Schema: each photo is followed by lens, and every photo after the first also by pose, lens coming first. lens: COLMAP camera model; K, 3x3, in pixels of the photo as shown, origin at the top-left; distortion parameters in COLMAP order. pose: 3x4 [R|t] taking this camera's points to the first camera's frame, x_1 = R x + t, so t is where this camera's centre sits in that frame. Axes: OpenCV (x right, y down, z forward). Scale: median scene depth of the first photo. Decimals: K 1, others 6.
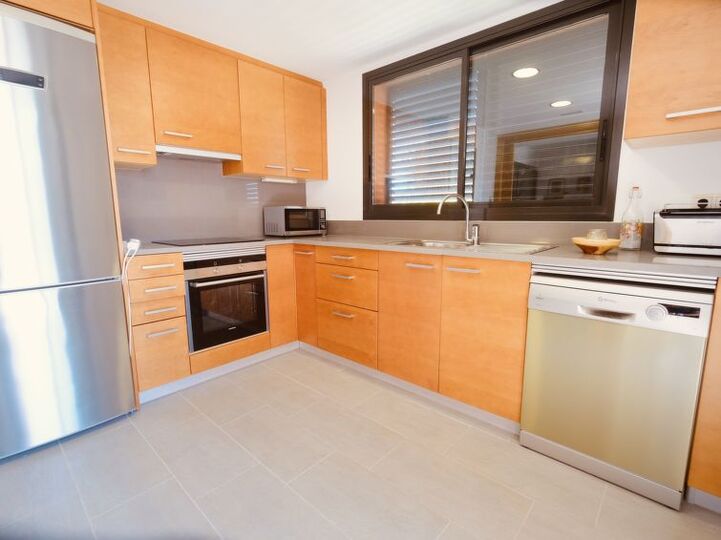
lens RADIAL K [[339.1, 0, 361.8], [0, 339.1, 265.4], [0, 0, 1]] dist [-0.002055, -0.000757]
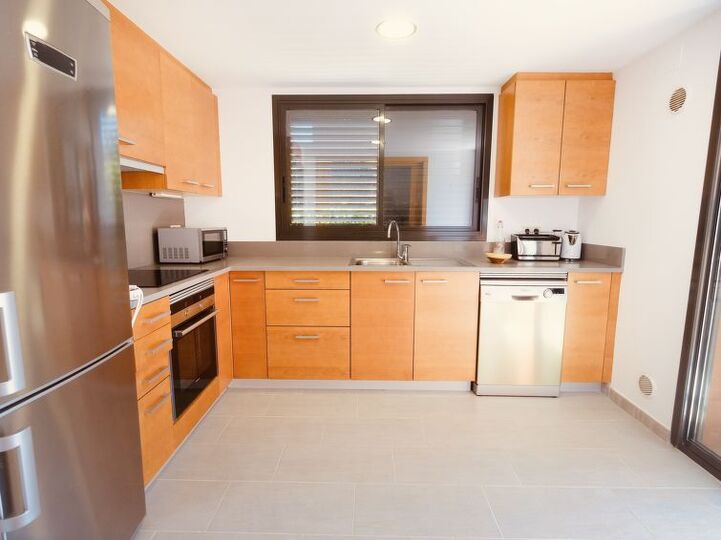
lens RADIAL K [[354.8, 0, 361.1], [0, 354.8, 266.3], [0, 0, 1]] dist [0.000842, 0.000906]
pose [[0.774693, -0.074158, 0.627974, -0.612570], [0.088146, 0.996068, 0.008886, -0.063832], [-0.626164, 0.048470, 0.778183, 0.064400]]
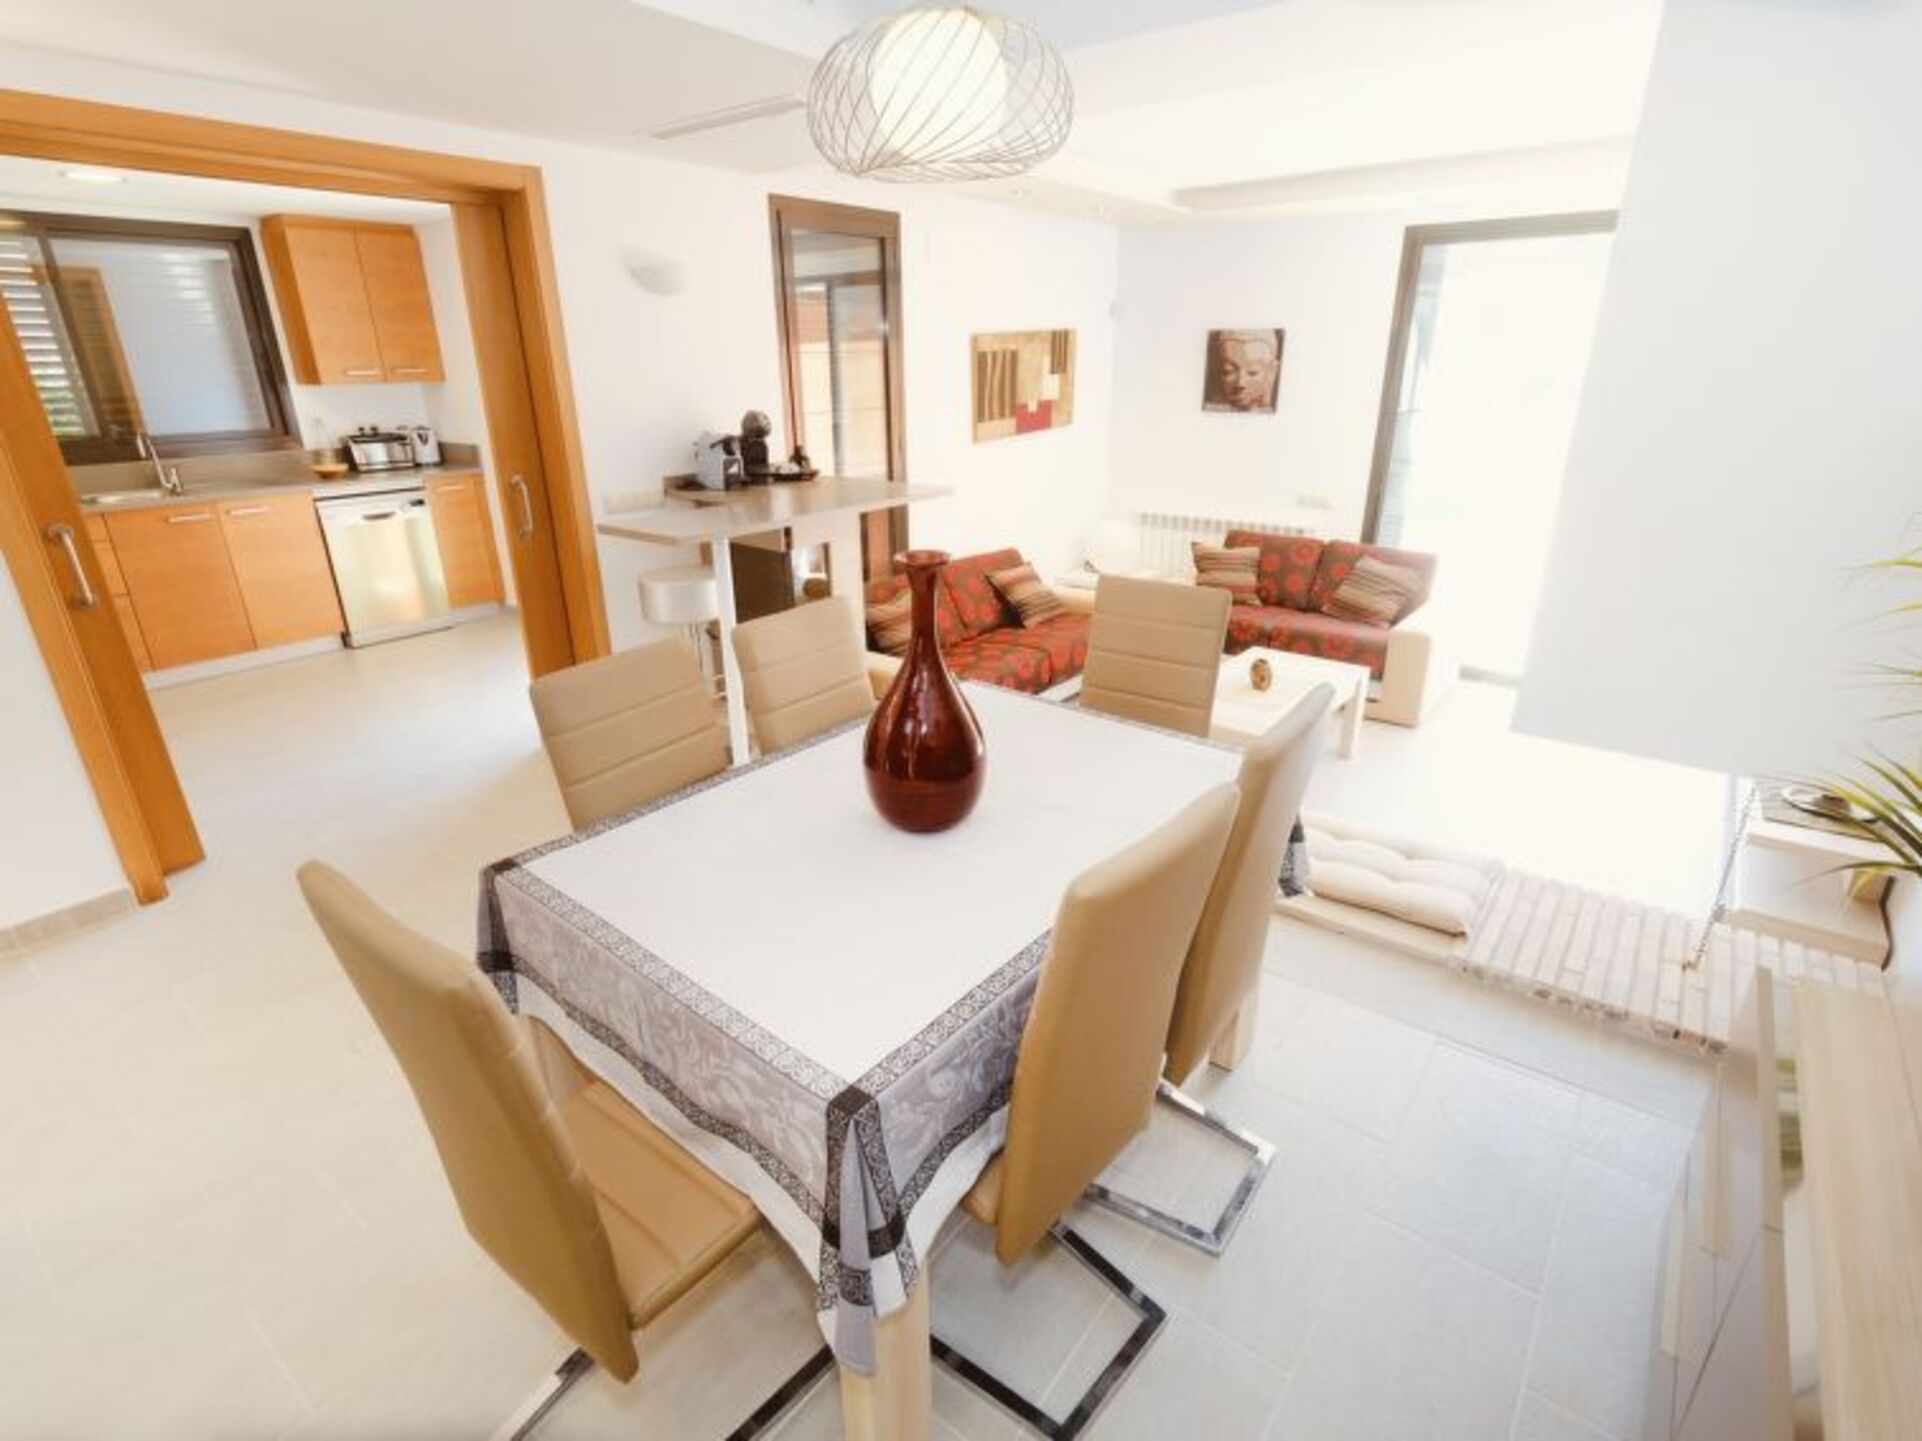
lens RADIAL K [[945.8, 0, 947.2], [0, 945.8, 721.9], [0, 0, 1]] dist [0.000842, 0.000906]
pose [[-0.054037, -0.349727, 0.935292, -2.025109], [0.167260, 0.920256, 0.353769, -0.042547], [-0.984431, 0.175553, 0.008768, -0.729715]]
